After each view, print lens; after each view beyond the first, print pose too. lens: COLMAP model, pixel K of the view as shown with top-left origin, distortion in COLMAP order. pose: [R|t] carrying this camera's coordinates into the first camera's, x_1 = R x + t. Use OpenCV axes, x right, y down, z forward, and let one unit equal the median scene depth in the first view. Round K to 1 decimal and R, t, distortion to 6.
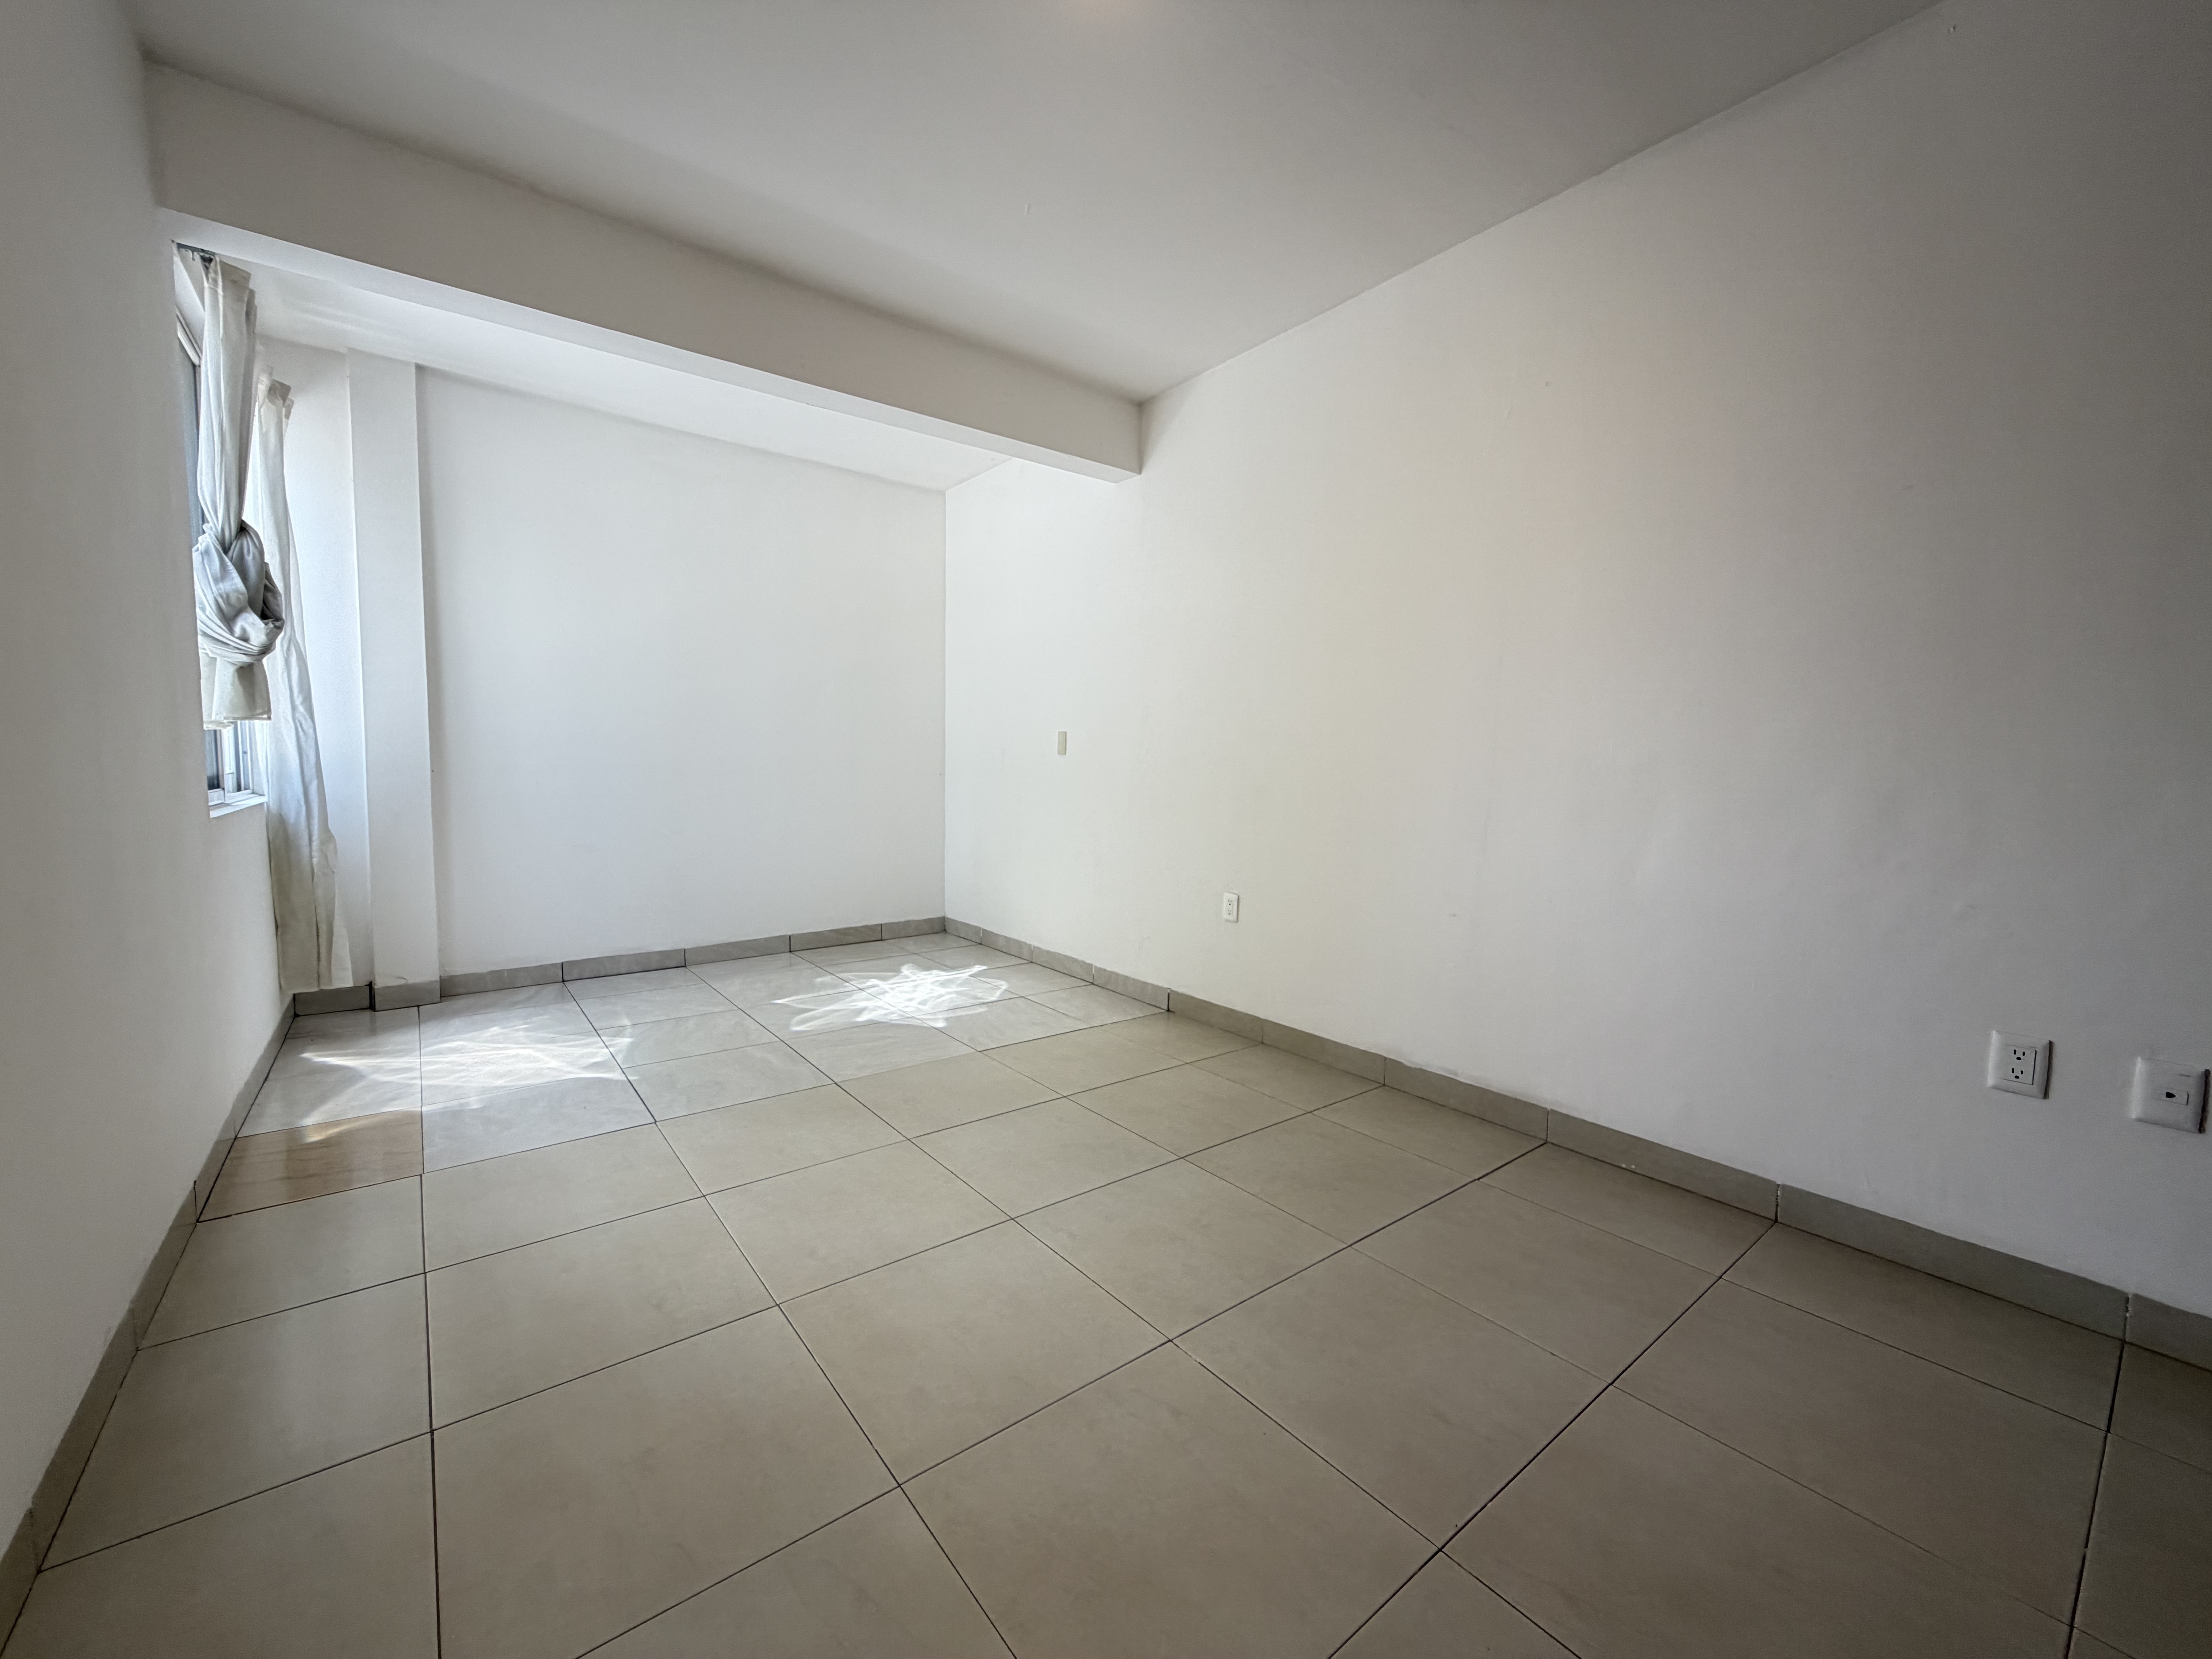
lens RADIAL K [[881.9, 0, 1102.1], [0, 881.9, 840.8], [0, 0, 1]] dist [0.003220, 0.000398]
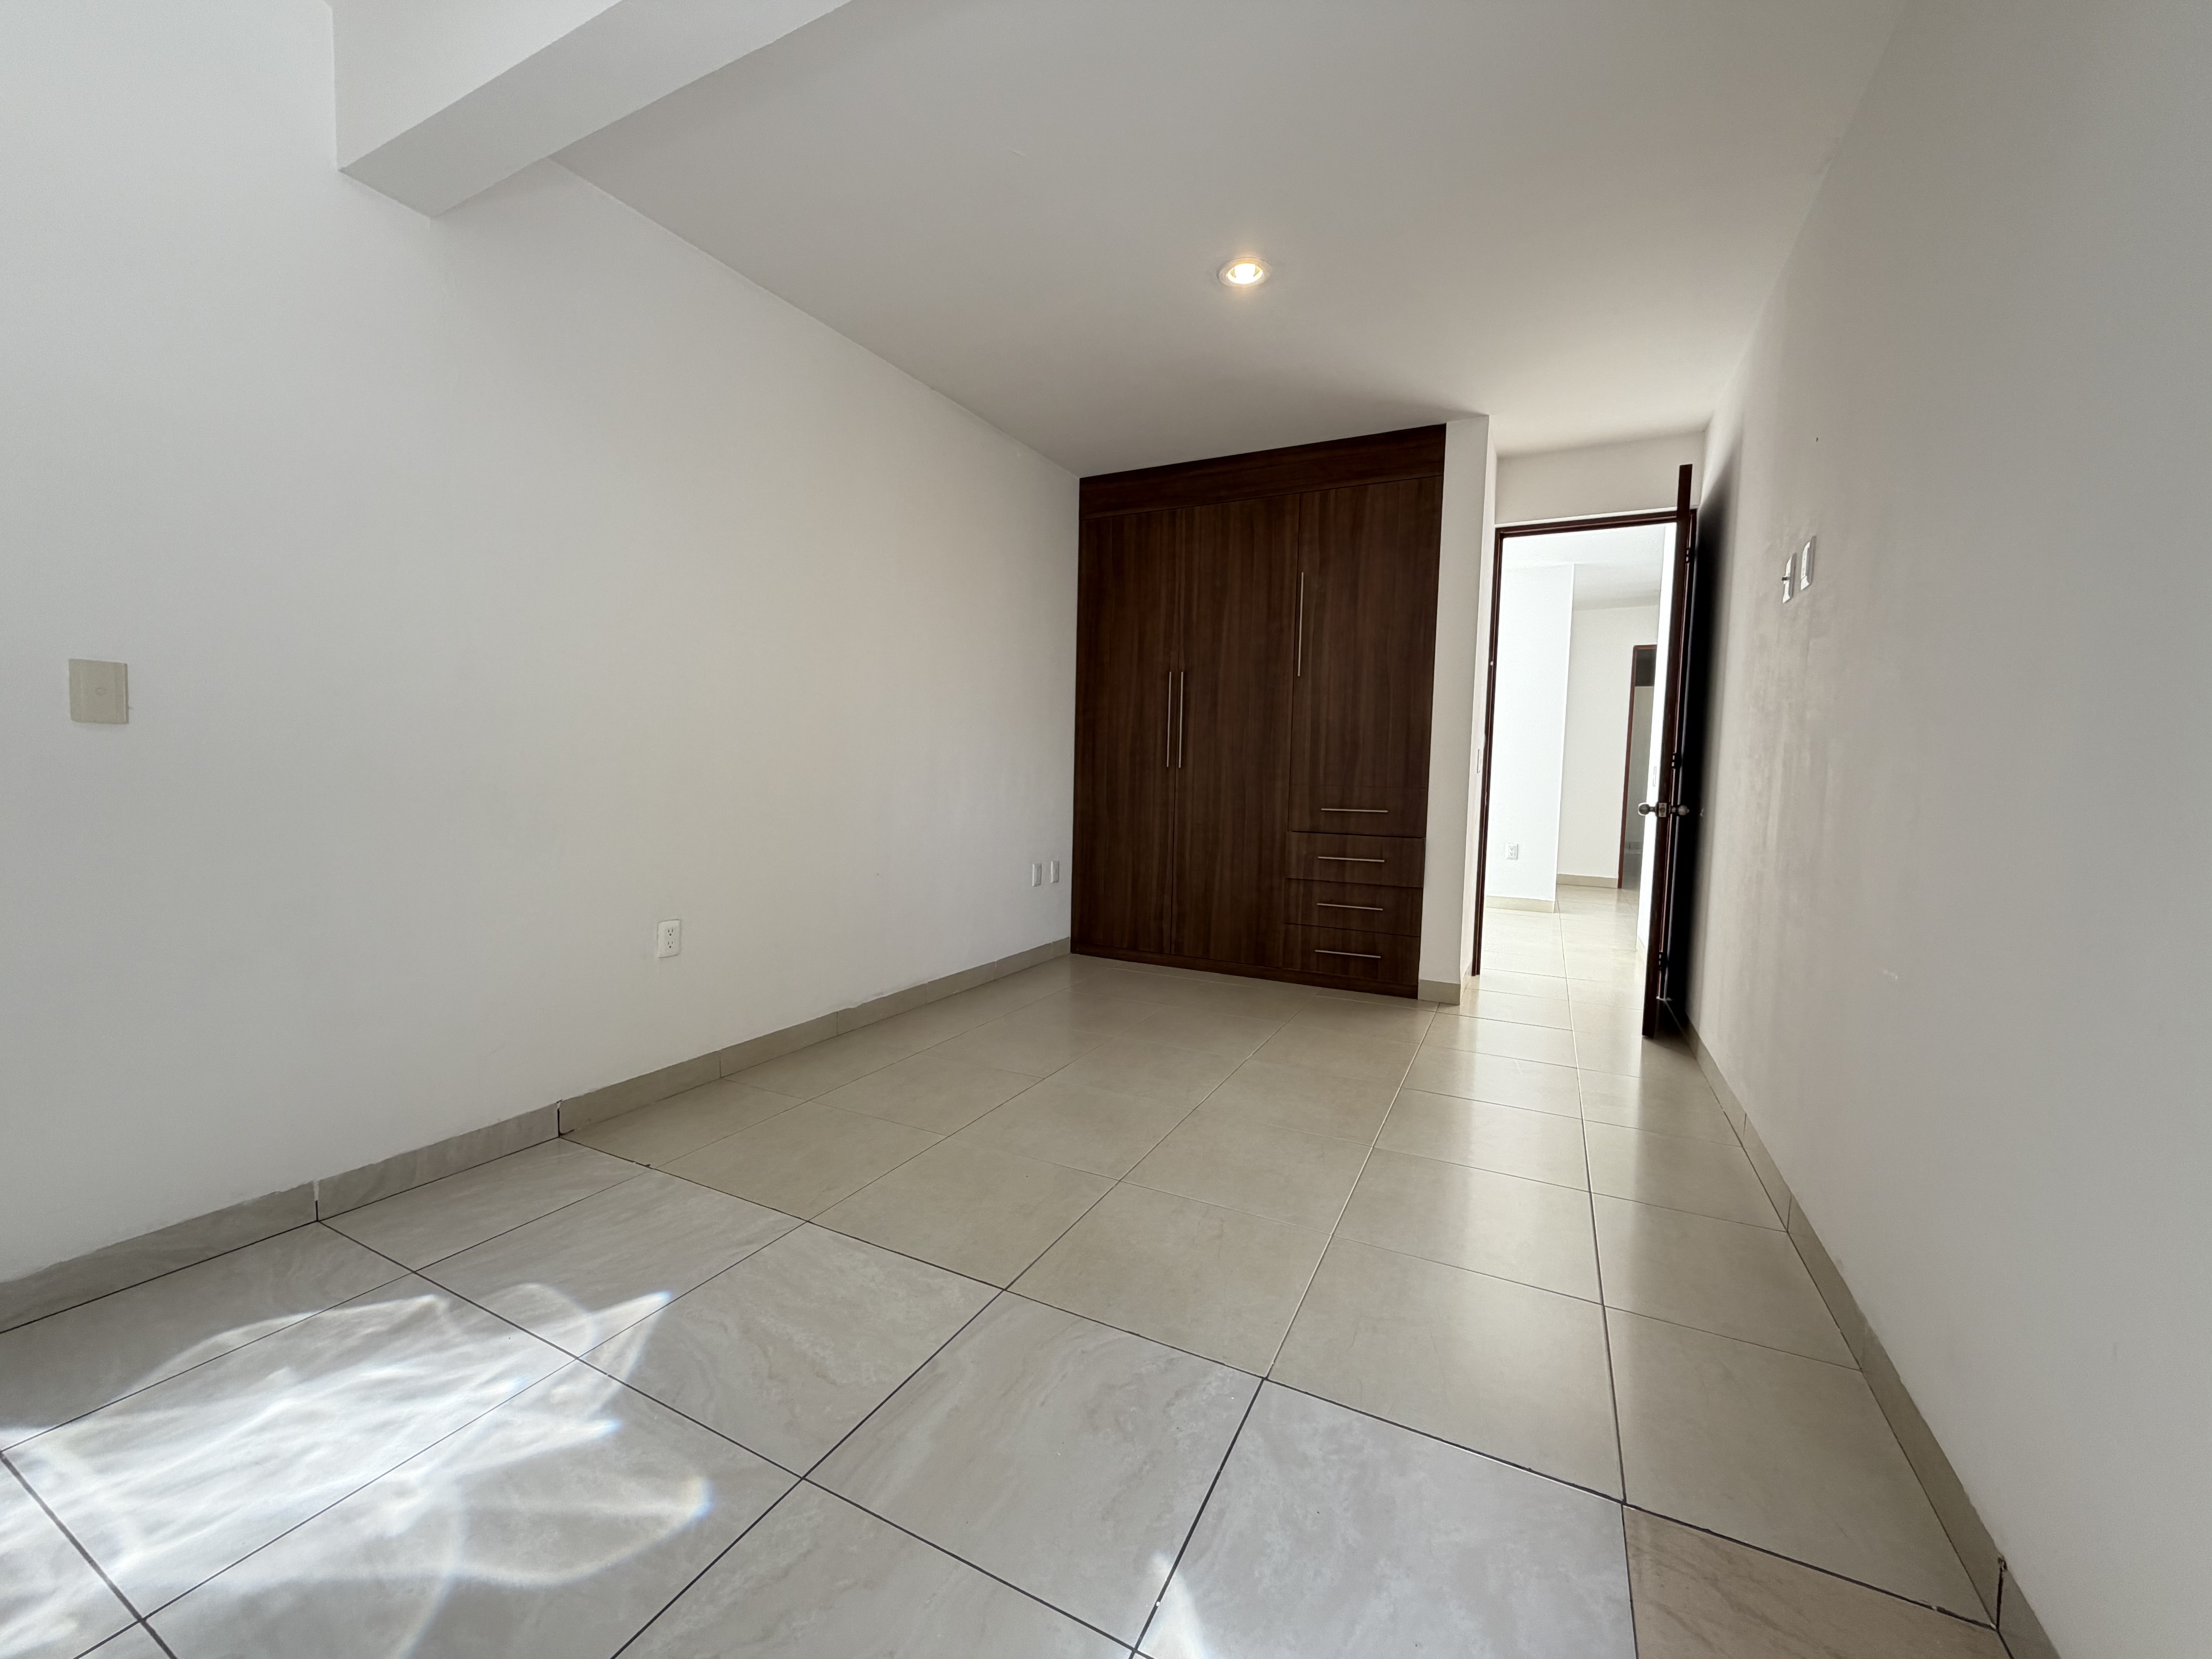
lens RADIAL K [[881.9, 0, 1097.3], [0, 881.9, 826.4], [0, 0, 1]] dist [0.003220, 0.000398]
pose [[-0.424424, -0.080053, 0.901918, -0.679513], [0.055860, 0.991872, 0.114324, -0.087157], [-0.903739, 0.098903, -0.416503, 0.924814]]
